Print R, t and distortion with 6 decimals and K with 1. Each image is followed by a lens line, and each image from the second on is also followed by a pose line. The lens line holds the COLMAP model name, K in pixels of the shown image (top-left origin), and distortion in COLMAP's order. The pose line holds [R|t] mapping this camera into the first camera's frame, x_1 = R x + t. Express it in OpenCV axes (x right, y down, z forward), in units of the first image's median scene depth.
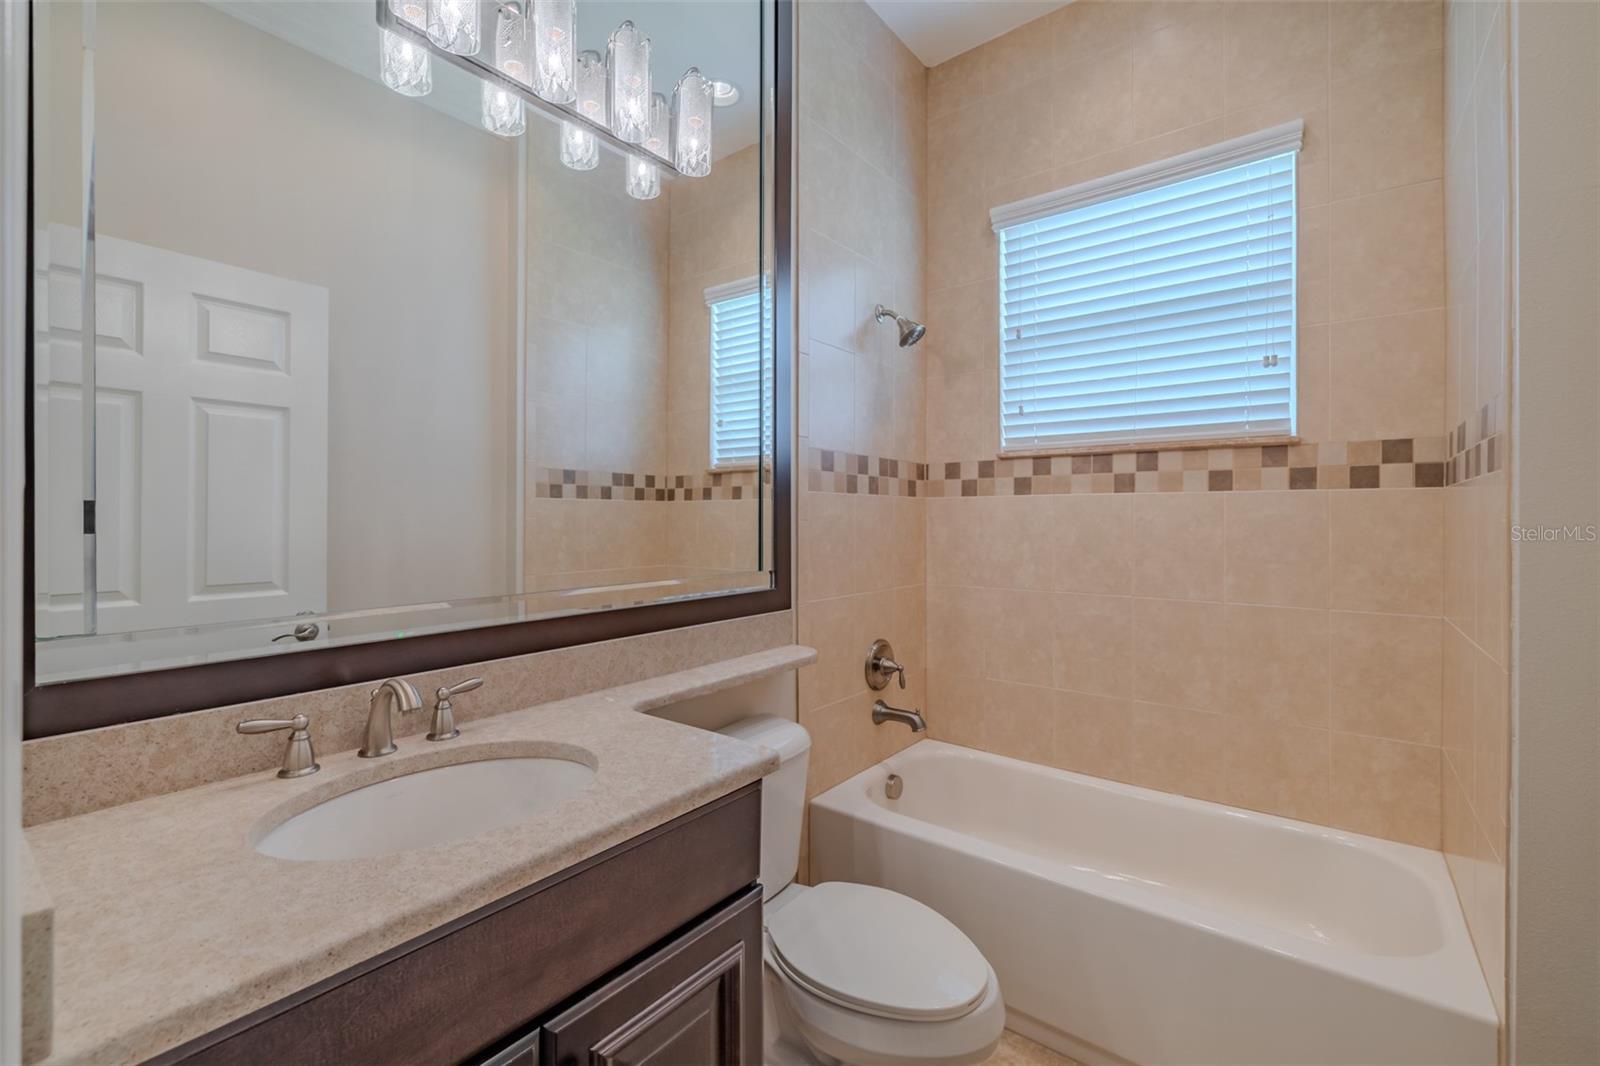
lens RADIAL K [[682.1, 0, 829.4], [0, 682.1, 514.7], [0, 0, 1]] dist [0.000239, 0.000200]
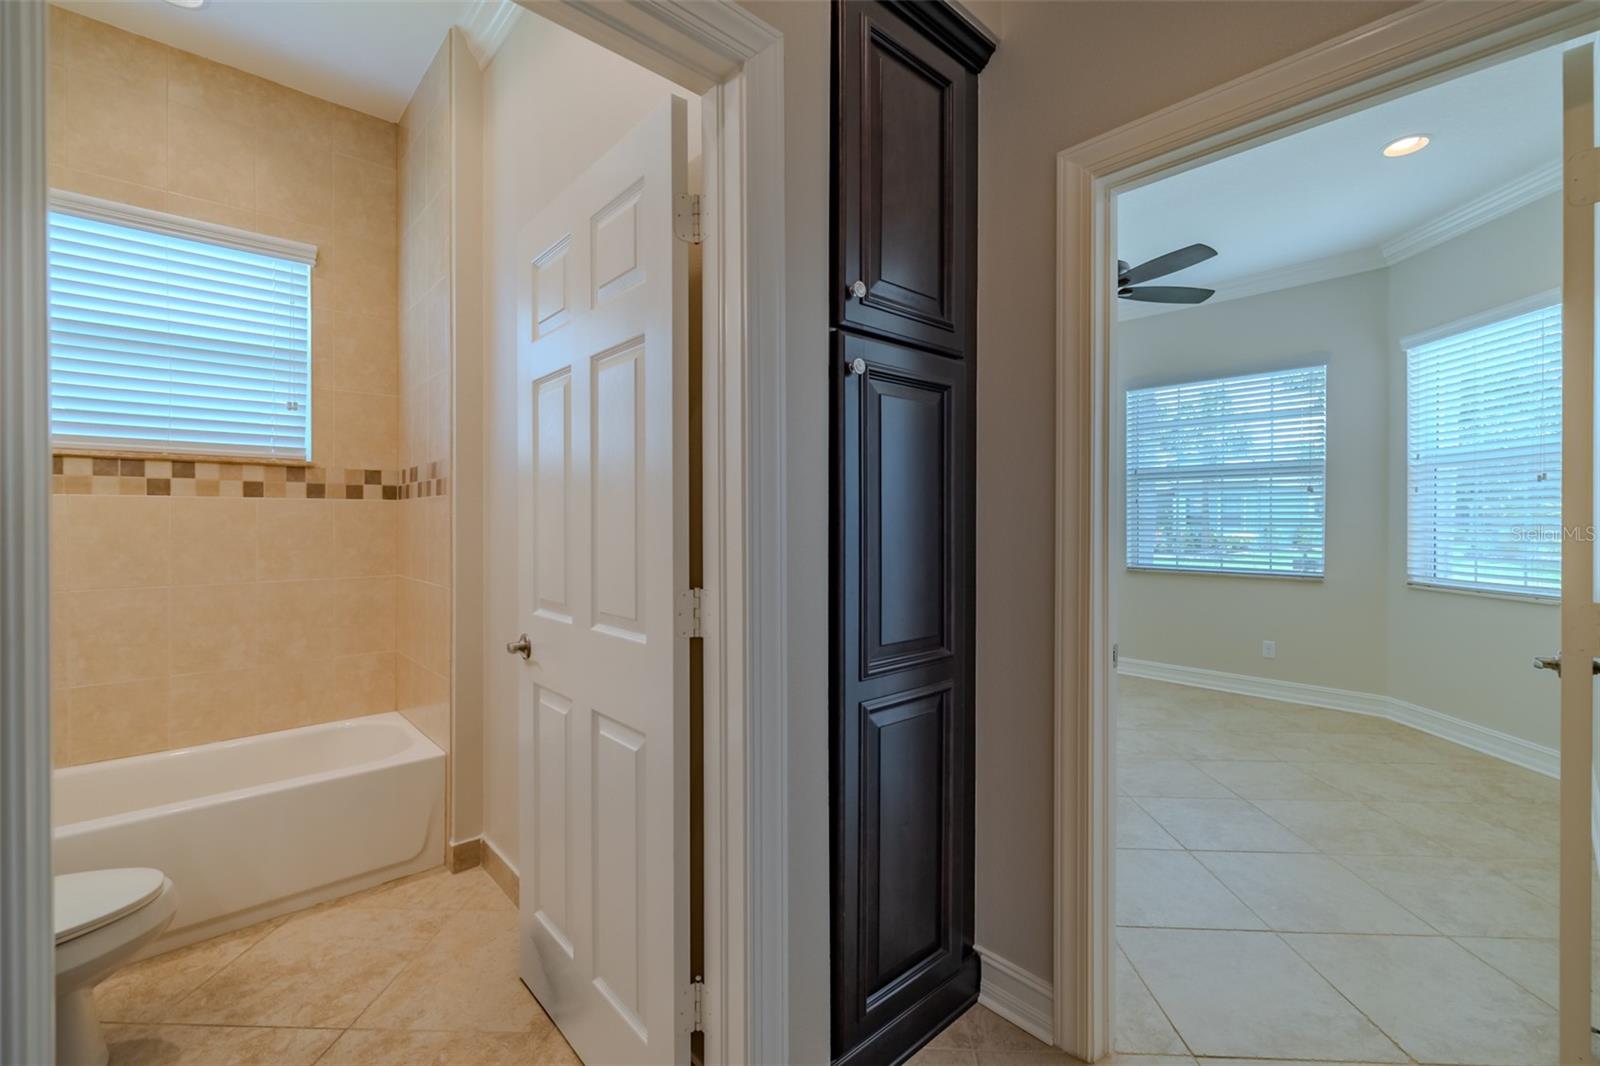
lens RADIAL K [[682.1, 0, 800.9], [0, 682.1, 526.6], [0, 0, 1]] dist [0.000239, 0.000200]
pose [[0.185921, -0.012048, 0.982491, -0.545761], [-0.005282, 0.999898, 0.013261, -0.001510], [-0.982550, -0.007654, 0.185839, -0.292377]]
